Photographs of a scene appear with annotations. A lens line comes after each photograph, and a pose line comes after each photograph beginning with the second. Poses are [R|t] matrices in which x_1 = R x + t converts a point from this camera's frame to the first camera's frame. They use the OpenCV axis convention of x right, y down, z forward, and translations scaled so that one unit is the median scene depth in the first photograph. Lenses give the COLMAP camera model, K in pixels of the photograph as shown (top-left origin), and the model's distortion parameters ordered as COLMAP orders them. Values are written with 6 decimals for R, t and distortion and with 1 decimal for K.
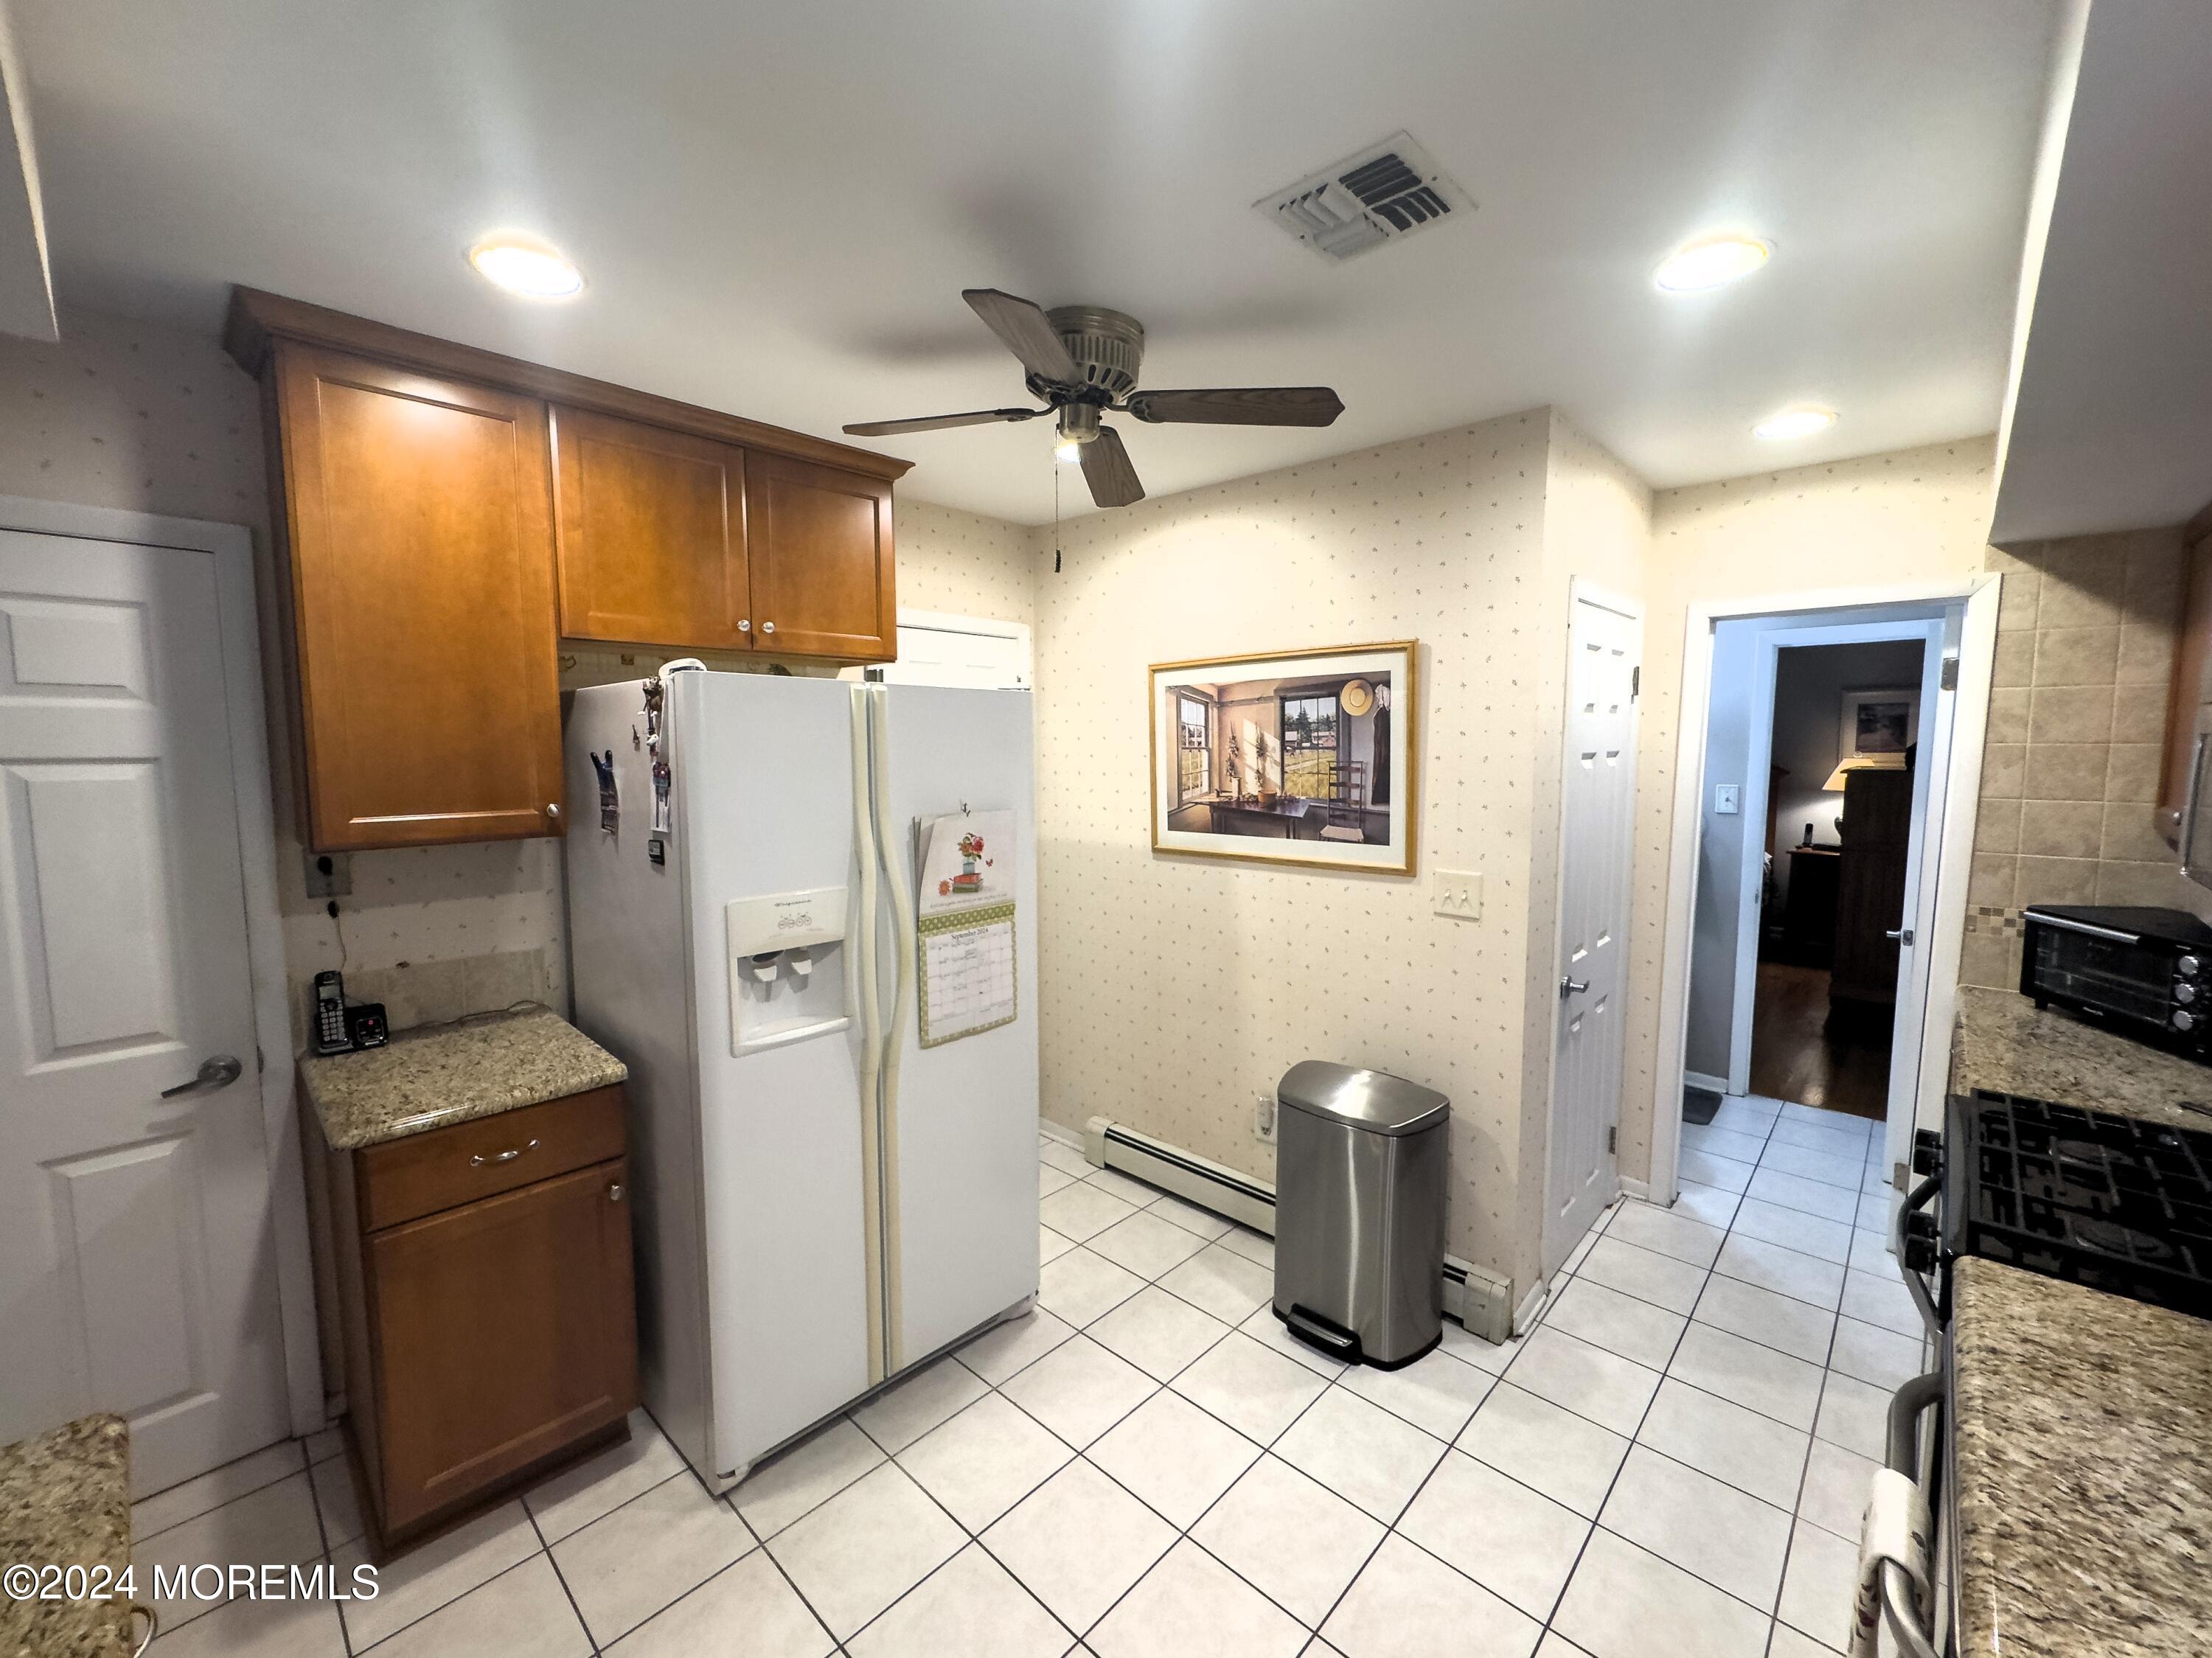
lens RADIAL K [[909.7, 0, 1094.1], [0, 909.7, 825.1], [0, 0, 1]] dist [-0.002532, 0.001063]
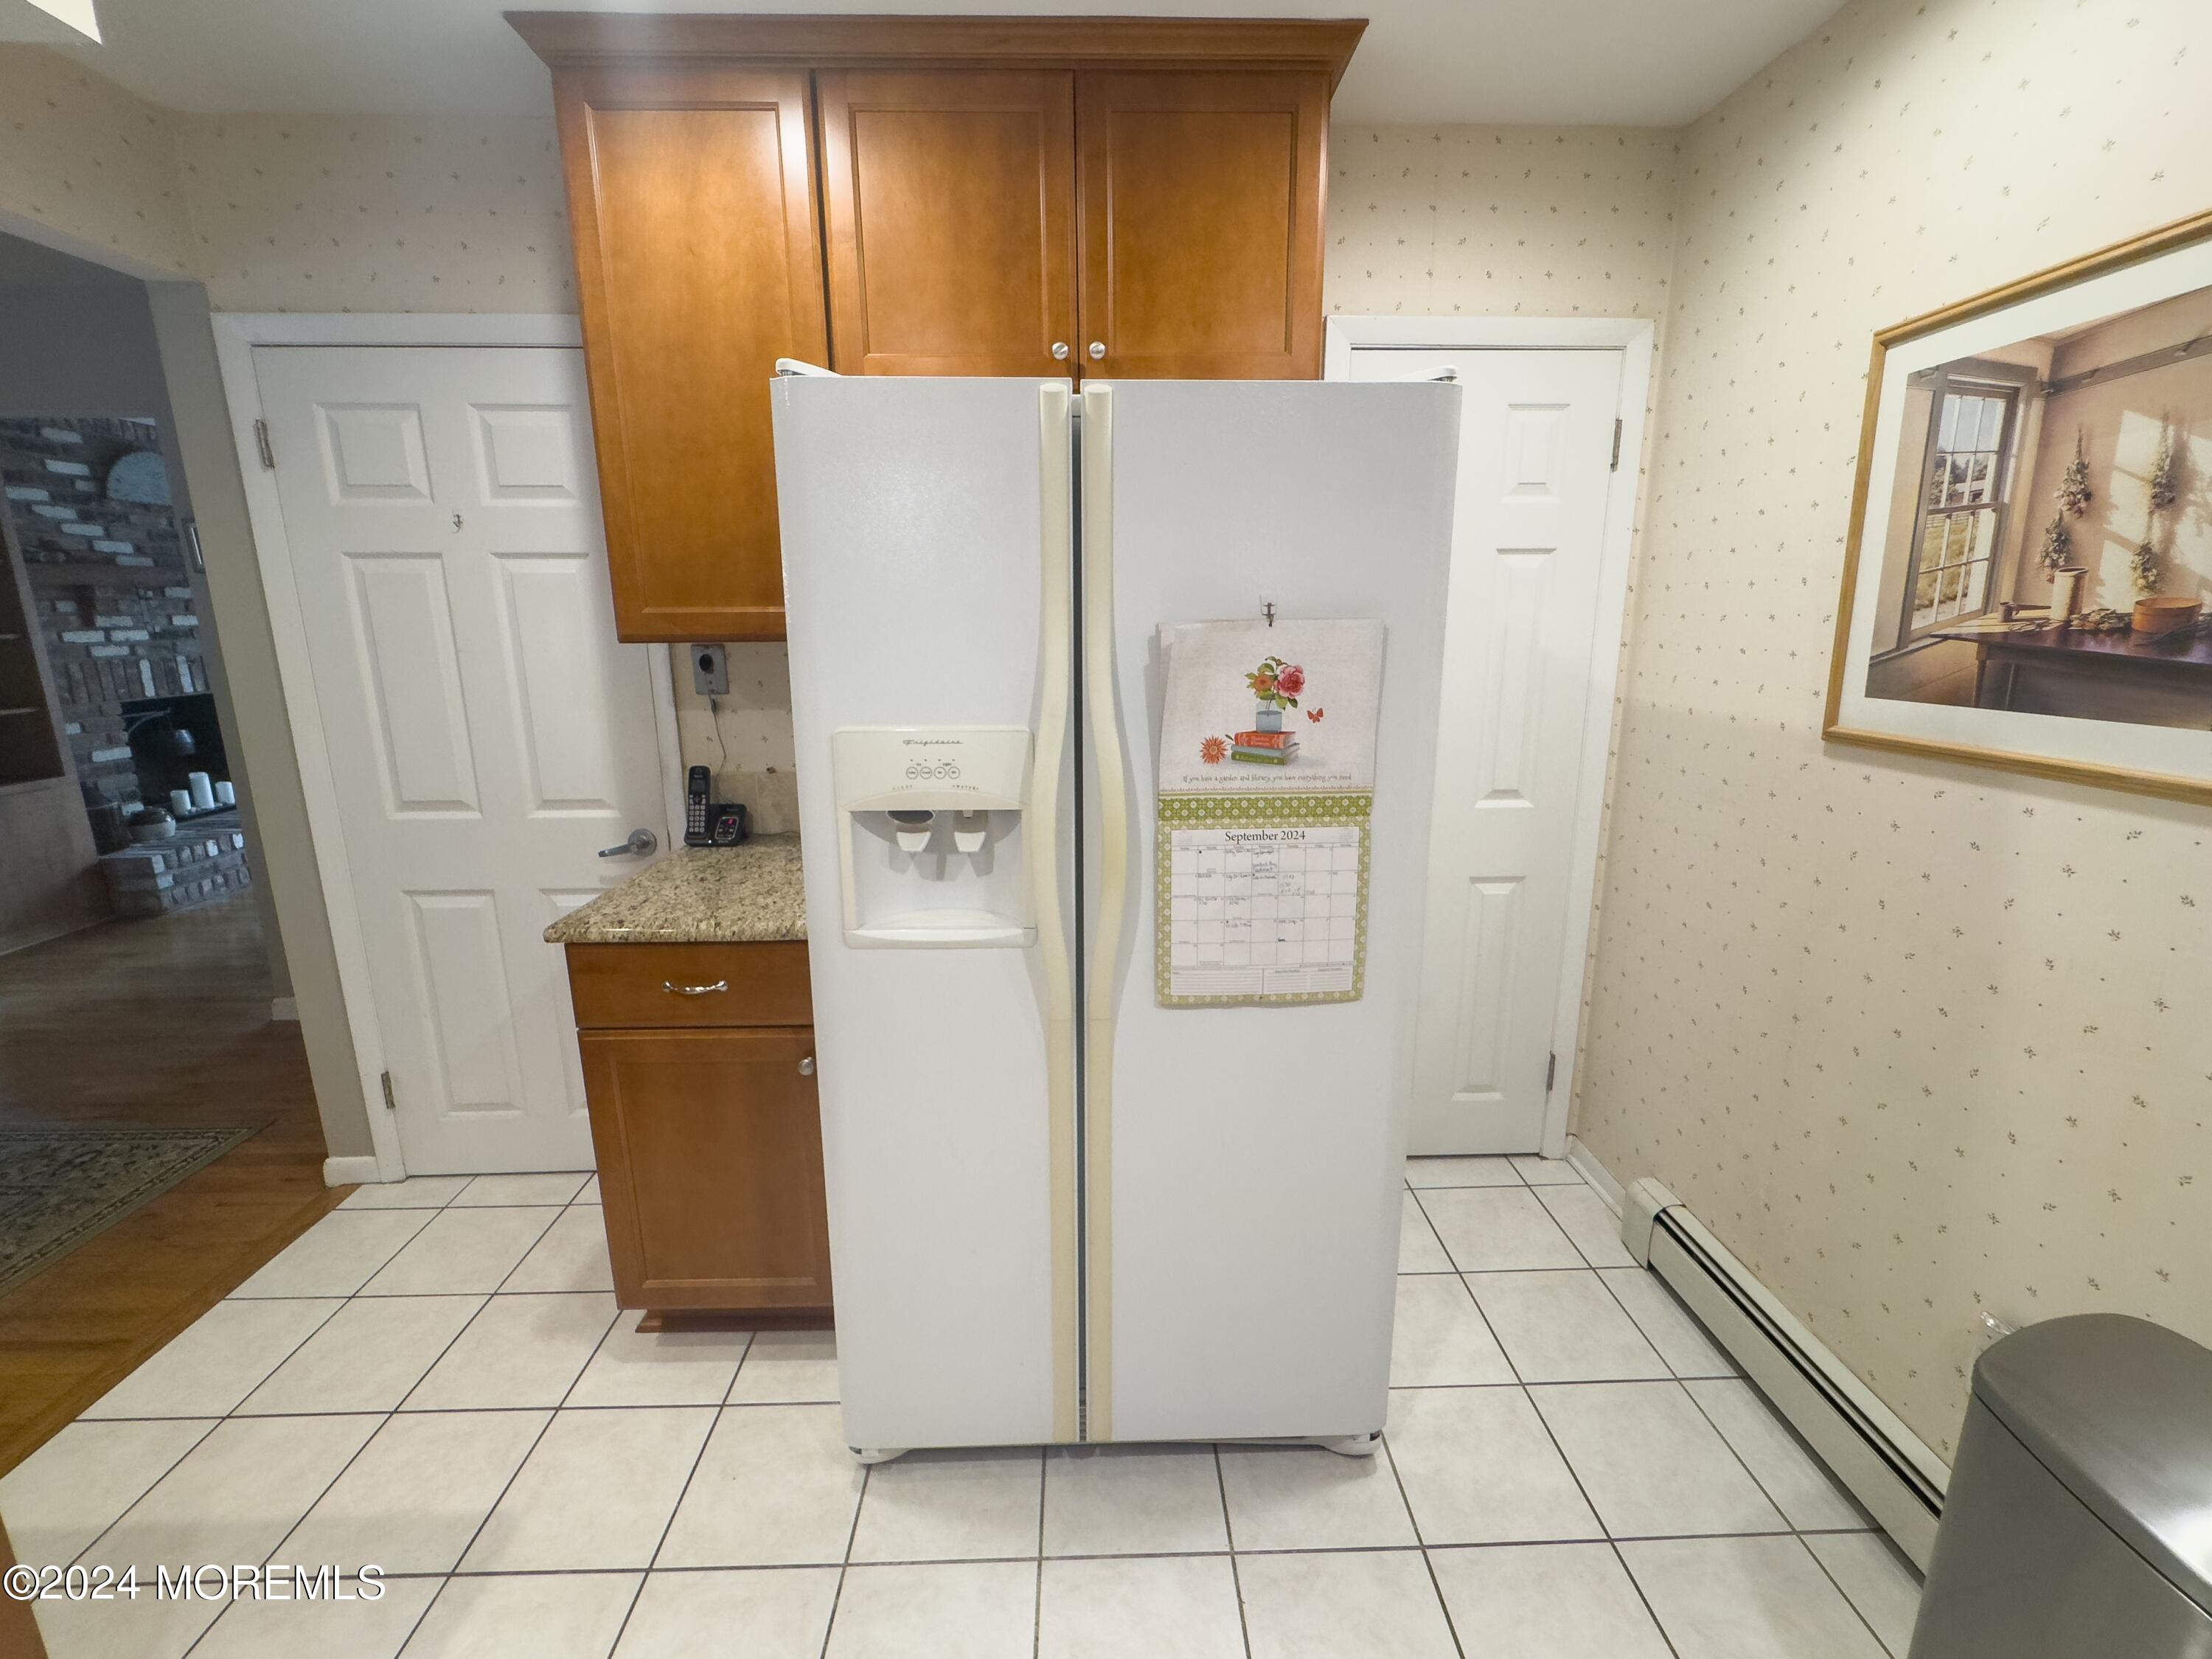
lens RADIAL K [[909.8, 0, 1104.7], [0, 909.8, 807.9], [0, 0, 1]] dist [-0.002532, 0.001063]
pose [[0.713354, 0.148102, -0.684976, 0.178683], [-0.061957, 0.986915, 0.148862, 0.022775], [0.698060, -0.063752, 0.713196, 0.516350]]
